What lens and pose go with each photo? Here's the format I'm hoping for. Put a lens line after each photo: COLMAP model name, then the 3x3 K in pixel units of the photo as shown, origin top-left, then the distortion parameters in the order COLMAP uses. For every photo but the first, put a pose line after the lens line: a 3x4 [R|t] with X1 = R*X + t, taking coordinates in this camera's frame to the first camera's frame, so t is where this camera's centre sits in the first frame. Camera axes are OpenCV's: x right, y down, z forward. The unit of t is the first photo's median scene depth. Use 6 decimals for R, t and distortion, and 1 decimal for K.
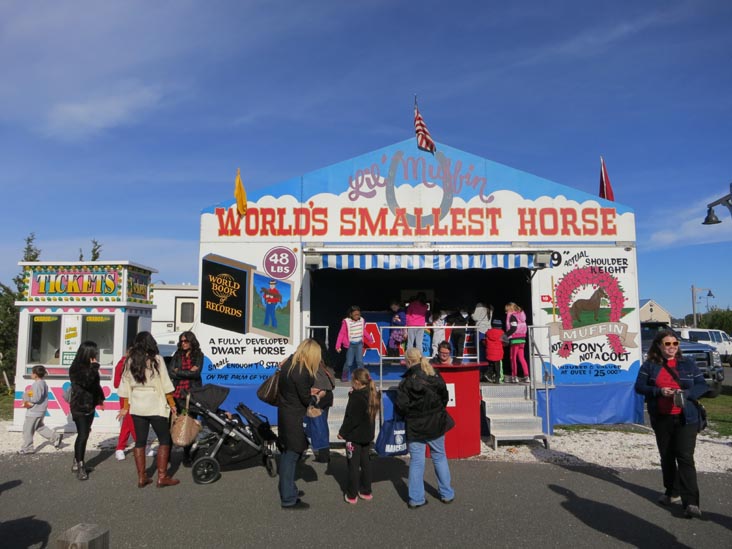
lens RADIAL K [[518.7, 0, 366.0], [0, 518.7, 274.5], [0, 0, 1]] dist [-0.050328, 0.001569]
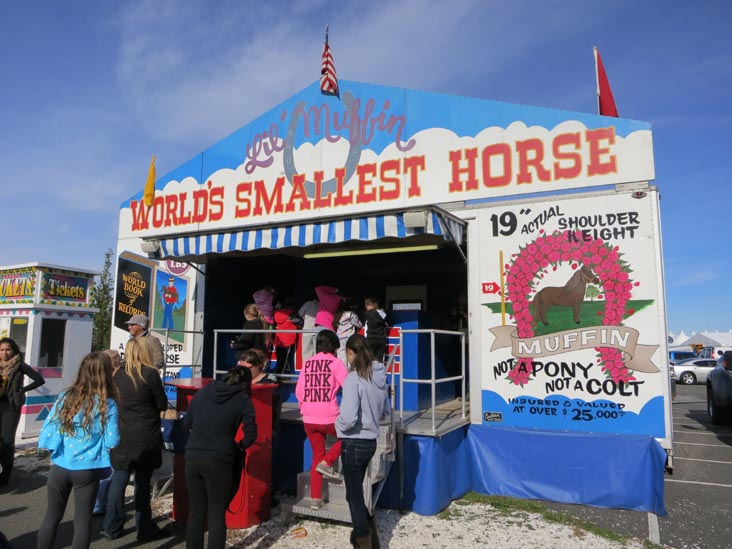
lens RADIAL K [[518.7, 0, 366.0], [0, 518.7, 274.5], [0, 0, 1]] dist [-0.050328, 0.001569]
pose [[0.897060, -0.043625, -0.439751, 0.483524], [0.033189, 0.998956, -0.031398, 0.044521], [0.440661, 0.013571, 0.897571, 0.367991]]
